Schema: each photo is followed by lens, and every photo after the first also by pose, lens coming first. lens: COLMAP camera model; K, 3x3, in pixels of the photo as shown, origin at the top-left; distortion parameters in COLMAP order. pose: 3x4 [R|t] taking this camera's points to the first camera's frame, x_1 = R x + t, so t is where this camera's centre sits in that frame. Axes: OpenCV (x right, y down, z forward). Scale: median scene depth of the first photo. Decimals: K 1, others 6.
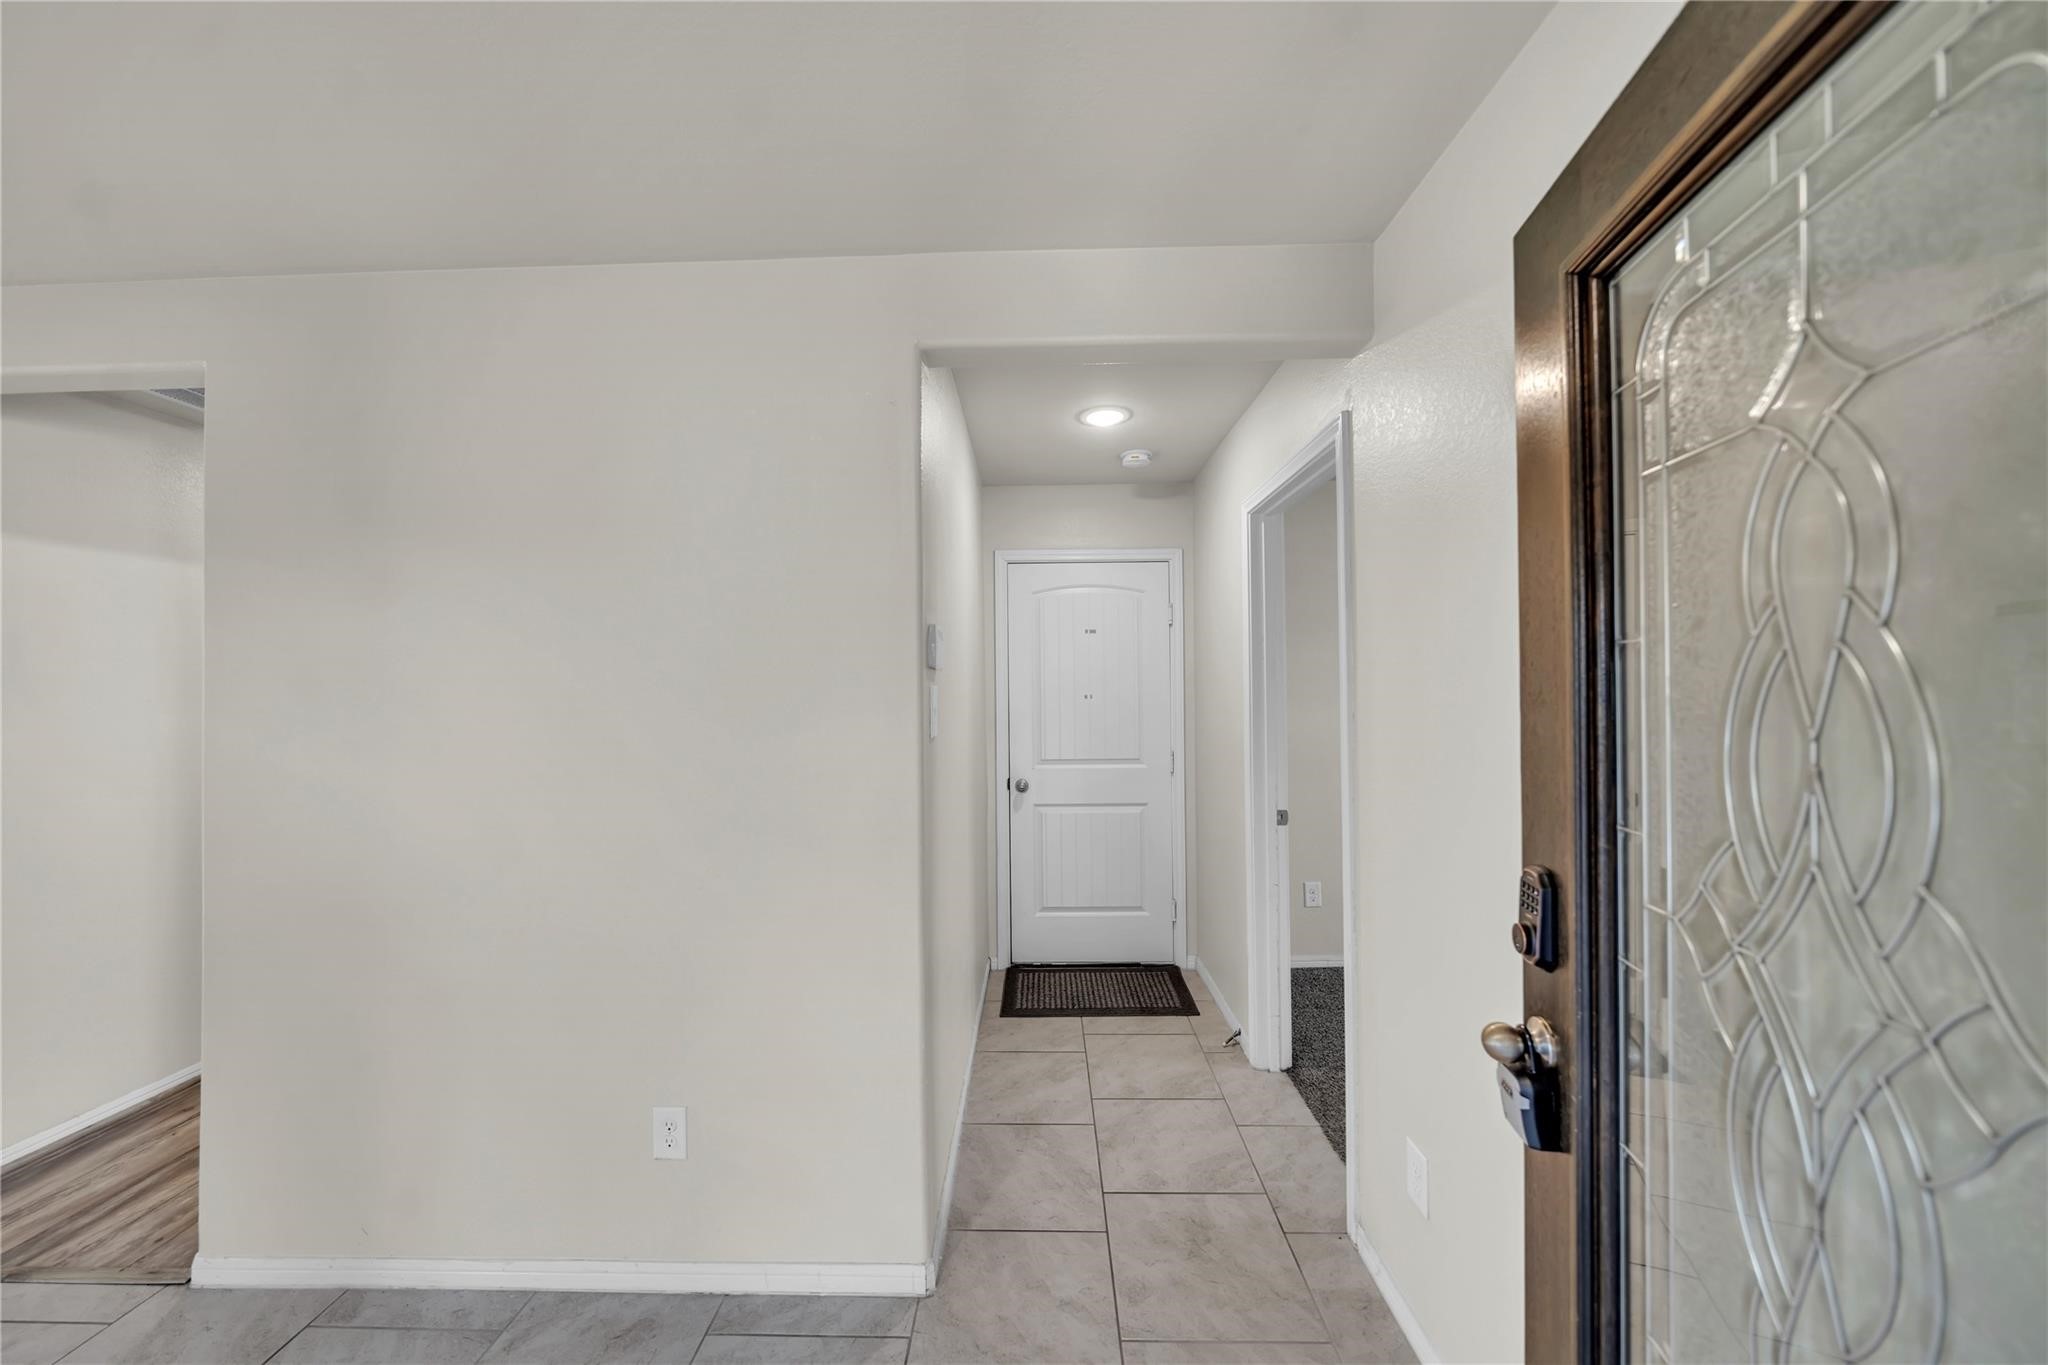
lens RADIAL K [[710.5, 0, 1019.4], [0, 710.5, 680.0], [0, 0, 1]] dist [-0.004602, -0.000191]
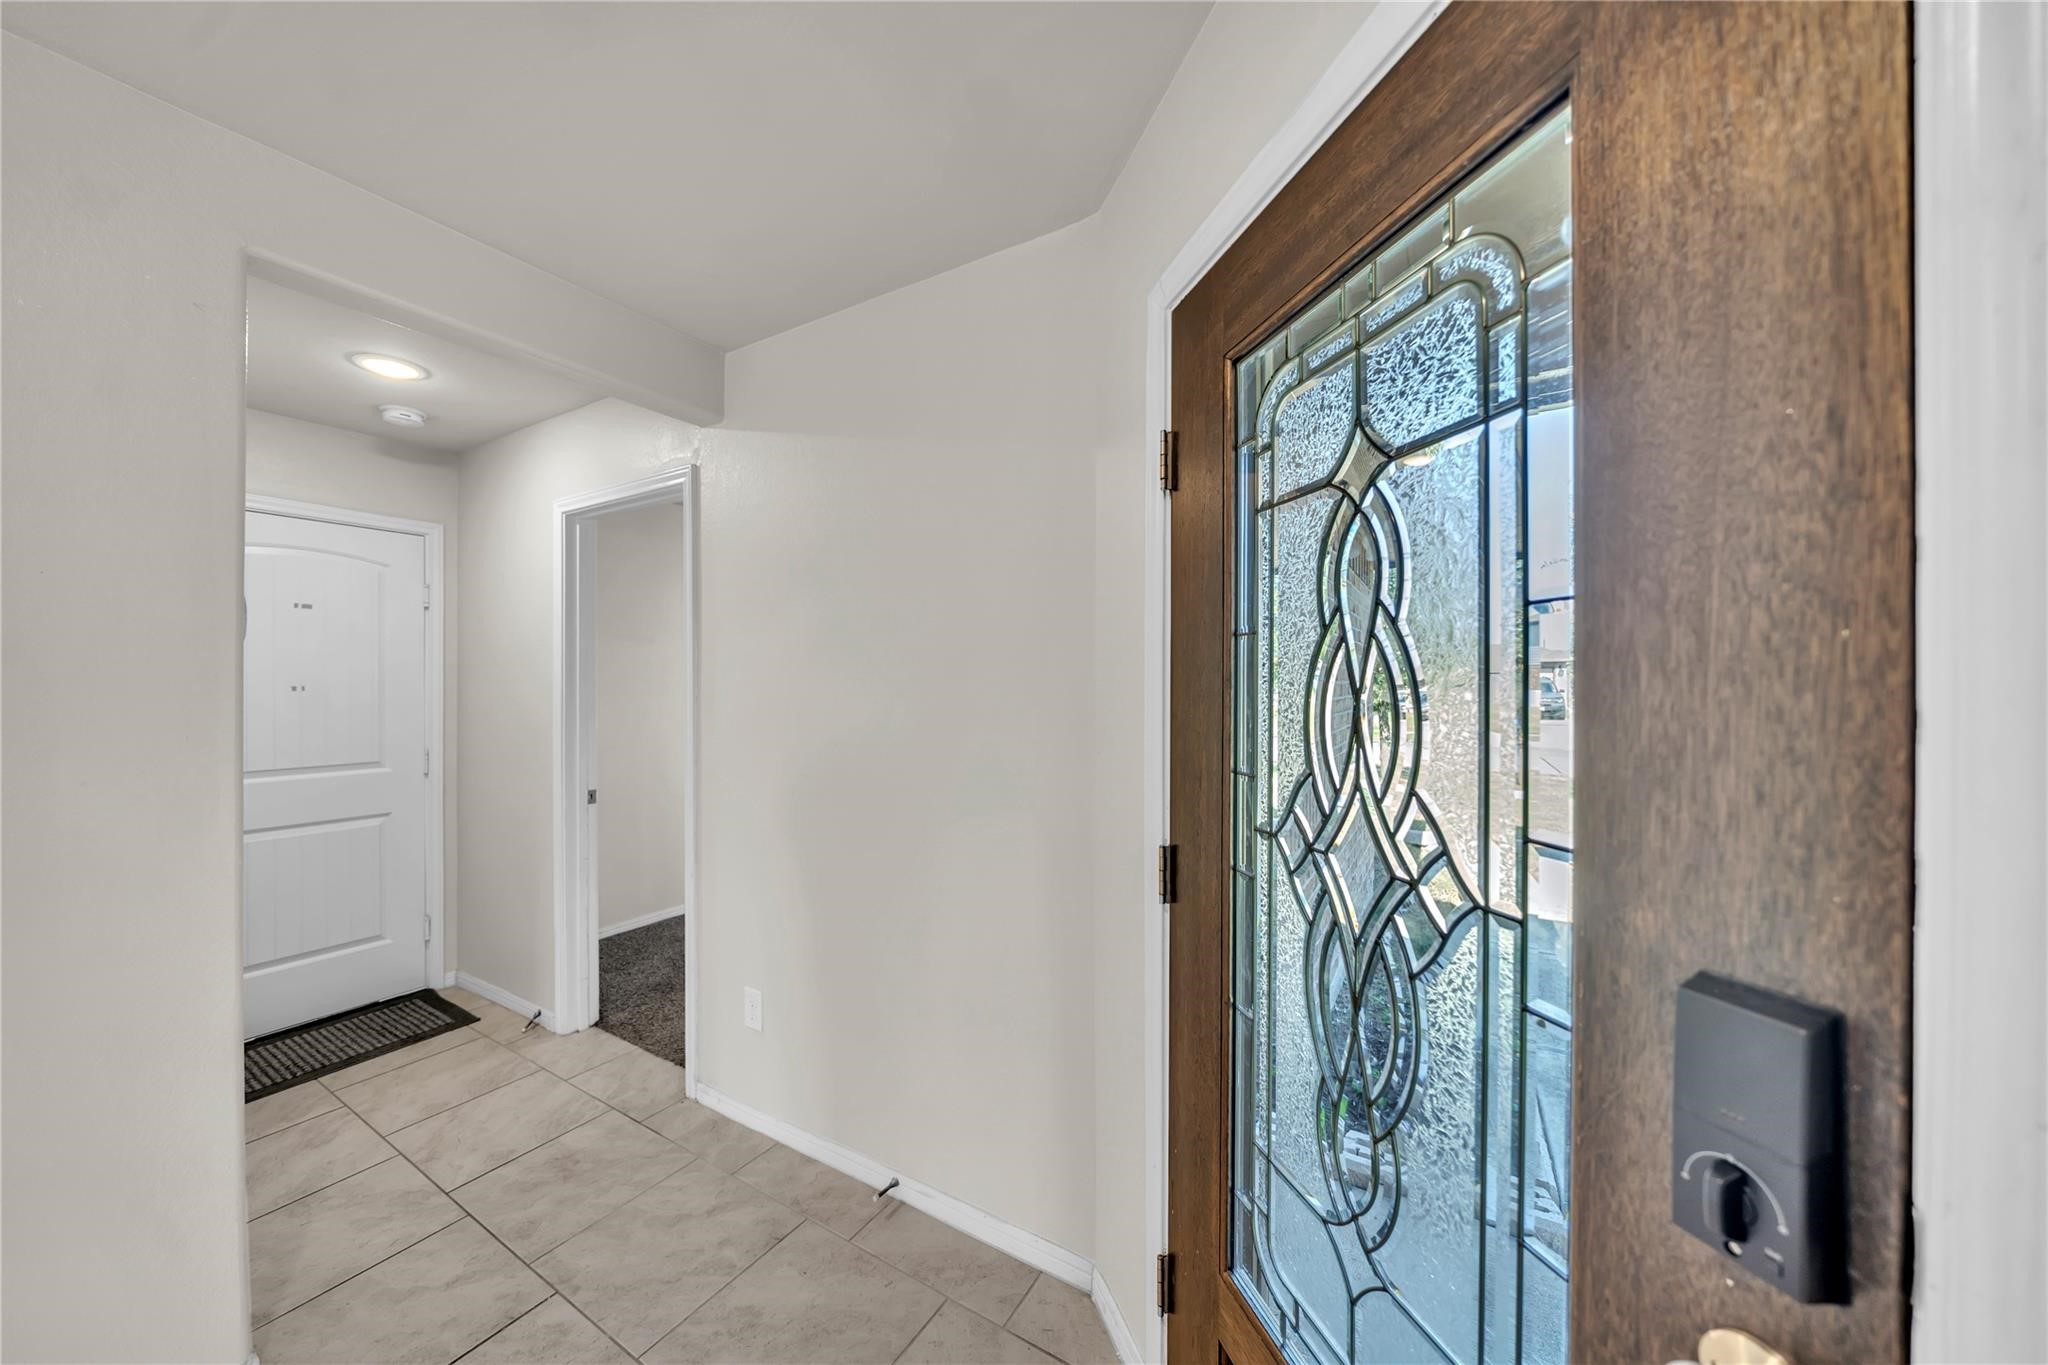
lens RADIAL K [[710.5, 0, 1019.4], [0, 710.5, 680.0], [0, 0, 1]] dist [-0.004602, -0.000191]
pose [[0.497406, 0.012299, 0.867431, -0.280786], [-0.013498, 0.999888, -0.006437, 0.012611], [-0.867413, -0.008506, 0.497517, -0.129736]]
